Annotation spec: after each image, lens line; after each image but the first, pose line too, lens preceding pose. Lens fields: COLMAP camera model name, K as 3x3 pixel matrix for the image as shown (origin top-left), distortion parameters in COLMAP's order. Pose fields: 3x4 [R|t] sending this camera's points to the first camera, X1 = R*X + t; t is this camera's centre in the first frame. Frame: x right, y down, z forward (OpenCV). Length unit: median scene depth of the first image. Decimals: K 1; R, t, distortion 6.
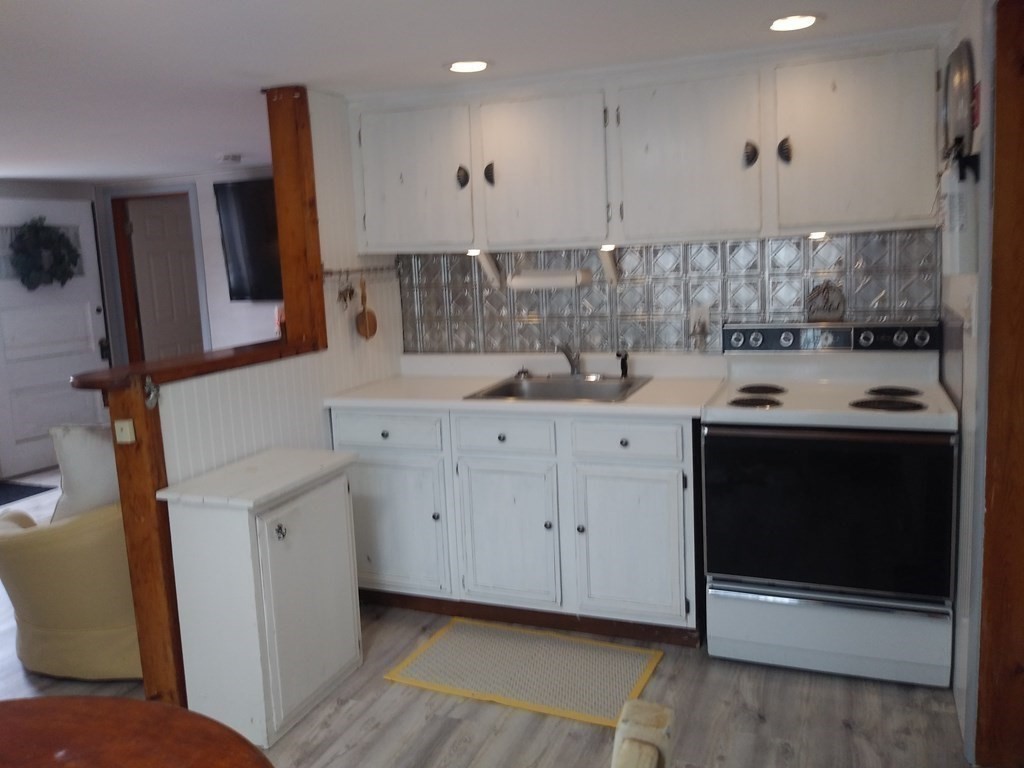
lens RADIAL K [[825.8, 0, 511.9], [0, 825.8, 353.6], [0, 0, 1]] dist [0.025052, -0.056127]
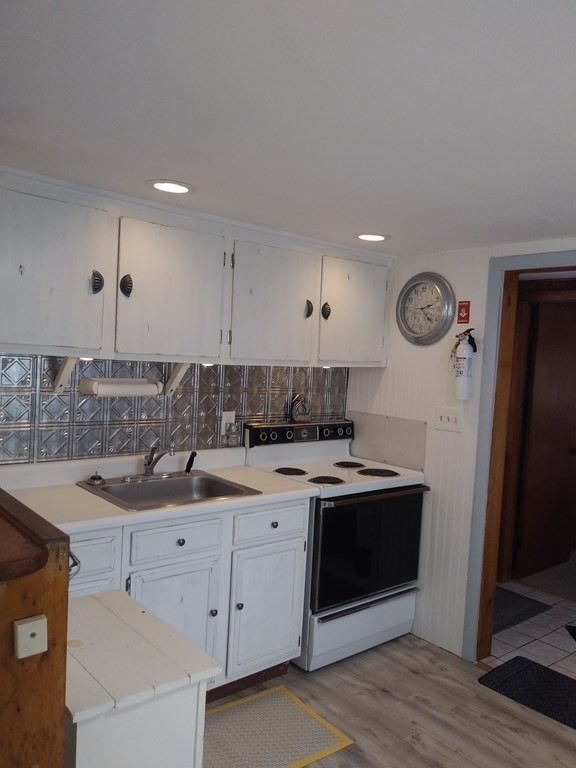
lens RADIAL K [[619.4, 0, 306.8], [0, 619.4, 389.1], [0, 0, 1]] dist [0.025052, -0.056127]
pose [[0.448673, 0.020468, 0.893462, -0.697989], [0.035221, 0.998556, -0.040563, -0.058638], [-0.893002, 0.049668, 0.447304, 0.535766]]
